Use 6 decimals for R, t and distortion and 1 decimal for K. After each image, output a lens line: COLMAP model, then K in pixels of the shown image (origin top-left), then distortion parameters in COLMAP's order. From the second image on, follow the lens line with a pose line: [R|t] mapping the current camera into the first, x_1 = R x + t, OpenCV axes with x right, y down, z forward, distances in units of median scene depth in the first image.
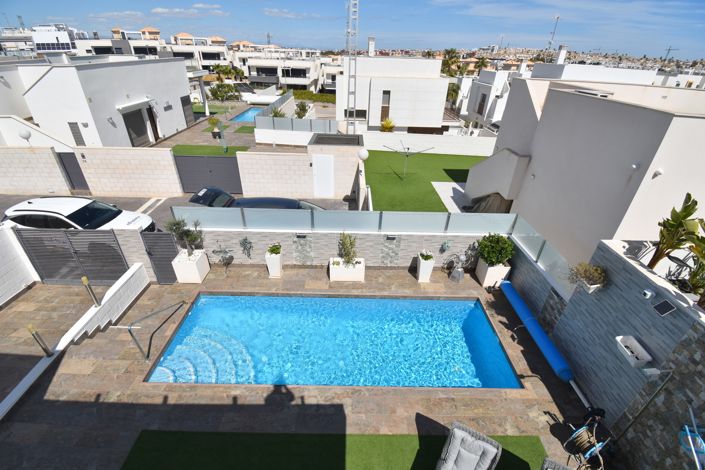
lens RADIAL K [[313.6, 0, 352.5], [0, 313.6, 235.0], [0, 0, 1]] dist [0.000289, -0.000415]
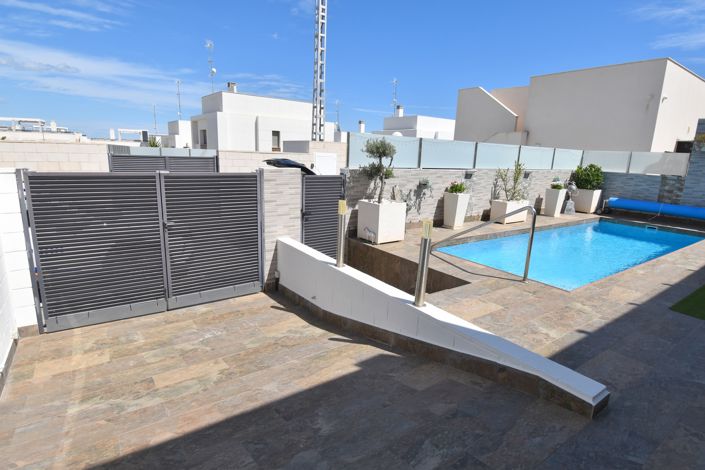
lens RADIAL K [[373.1, 0, 356.9], [0, 373.1, 233.6], [0, 0, 1]] dist [0.001357, -0.017216]
pose [[0.816636, -0.124823, 0.563493, -0.972233], [0.284253, 0.936695, -0.204456, 0.264408], [-0.502300, 0.327141, 0.800421, 0.391420]]
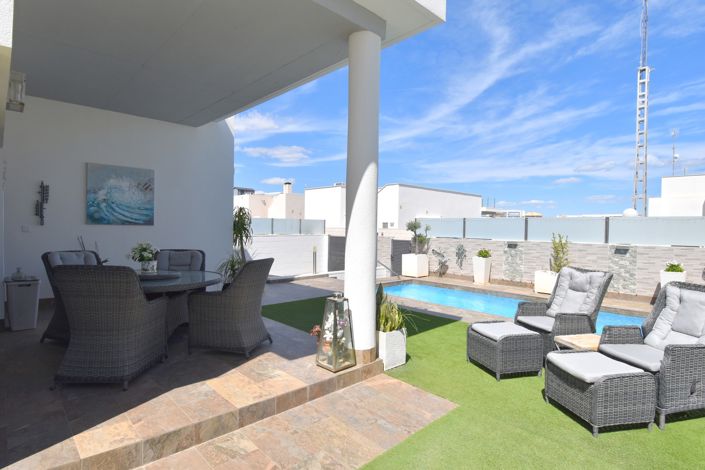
lens RADIAL K [[378.5, 0, 349.5], [0, 378.5, 232.1], [0, 0, 1]] dist [0.002466, -0.020121]
pose [[0.681533, -0.011240, -0.731701, 0.357021], [-0.369564, 0.857722, -0.357401, 0.576781], [0.631613, 0.513991, 0.580412, -0.045992]]
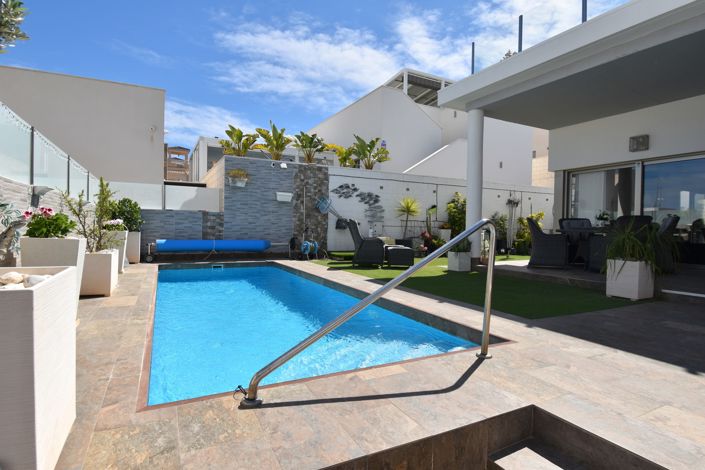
lens RADIAL K [[373.1, 0, 356.9], [0, 373.1, 233.6], [0, 0, 1]] dist [0.001357, -0.017216]
pose [[-0.460978, -0.055573, 0.885670, -0.685351], [0.424867, 0.862395, 0.275250, 0.075309], [-0.779094, 0.503176, -0.373934, 0.873512]]
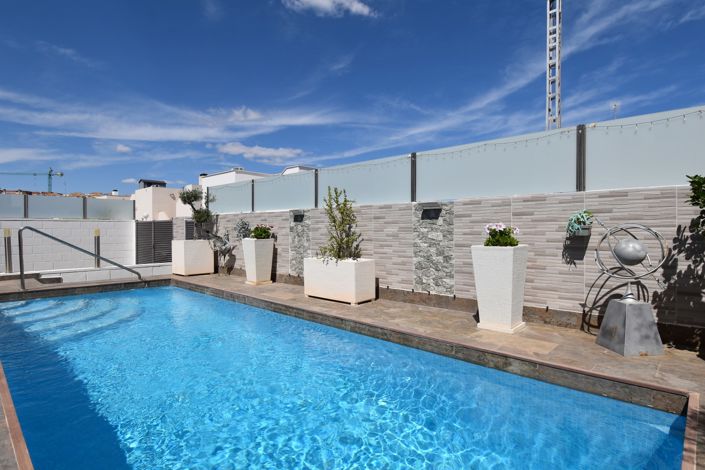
lens RADIAL K [[373.1, 0, 356.9], [0, 373.1, 233.6], [0, 0, 1]] dist [0.001357, -0.017216]
pose [[0.726686, -0.026869, -0.686444, 0.395813], [-0.330024, 0.862721, -0.383140, 0.260898], [0.602505, 0.504965, 0.618060, 0.630009]]
